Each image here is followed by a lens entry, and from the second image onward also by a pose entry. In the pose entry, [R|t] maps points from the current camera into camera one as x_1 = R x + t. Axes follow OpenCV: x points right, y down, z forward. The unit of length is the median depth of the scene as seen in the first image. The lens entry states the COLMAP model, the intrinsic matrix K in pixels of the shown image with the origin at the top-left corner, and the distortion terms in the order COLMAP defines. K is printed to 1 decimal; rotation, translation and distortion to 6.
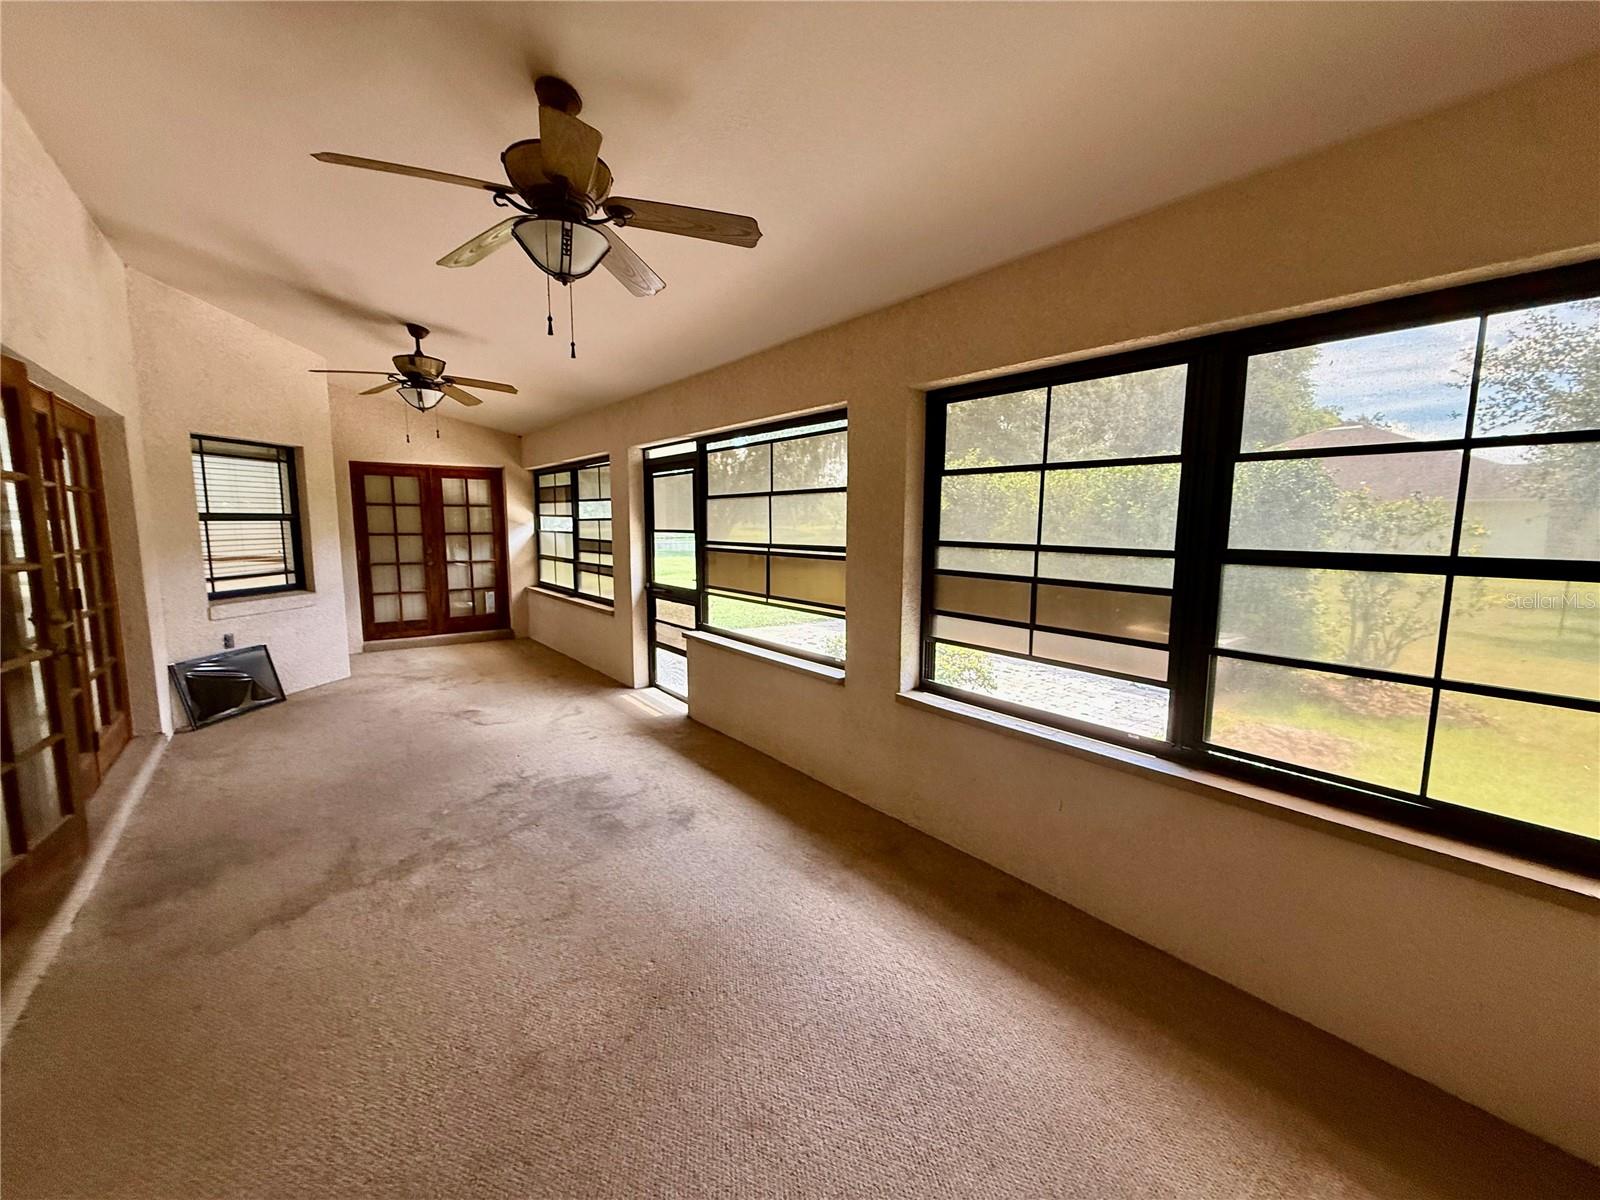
lens RADIAL K [[640.3, 0, 798.2], [0, 640.3, 595.4], [0, 0, 1]] dist [0.001797, -0.000641]
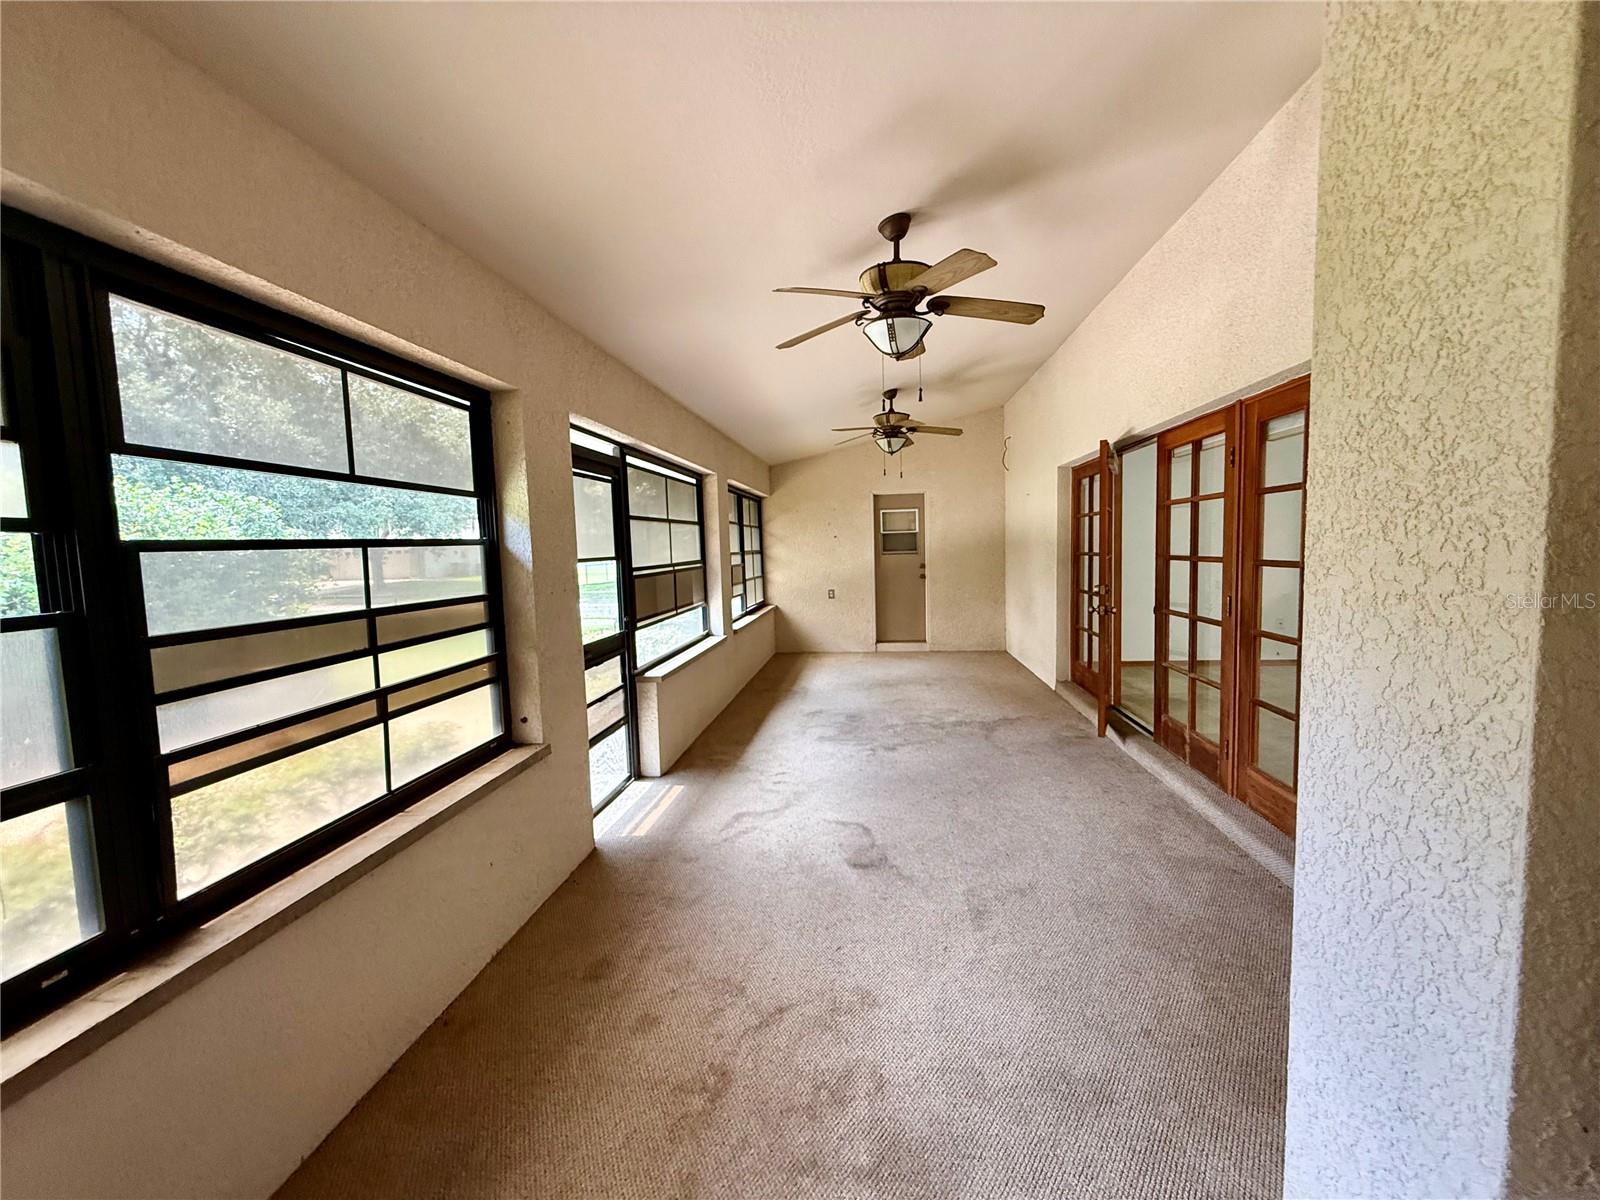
lens RADIAL K [[640.3, 0, 799.1], [0, 640.3, 597.7], [0, 0, 1]] dist [0.001797, -0.000641]
pose [[-0.704502, -0.041703, 0.708476, -0.995945], [0.108507, 0.980206, 0.165596, -0.179953], [-0.701358, 0.193537, -0.686032, 1.585383]]
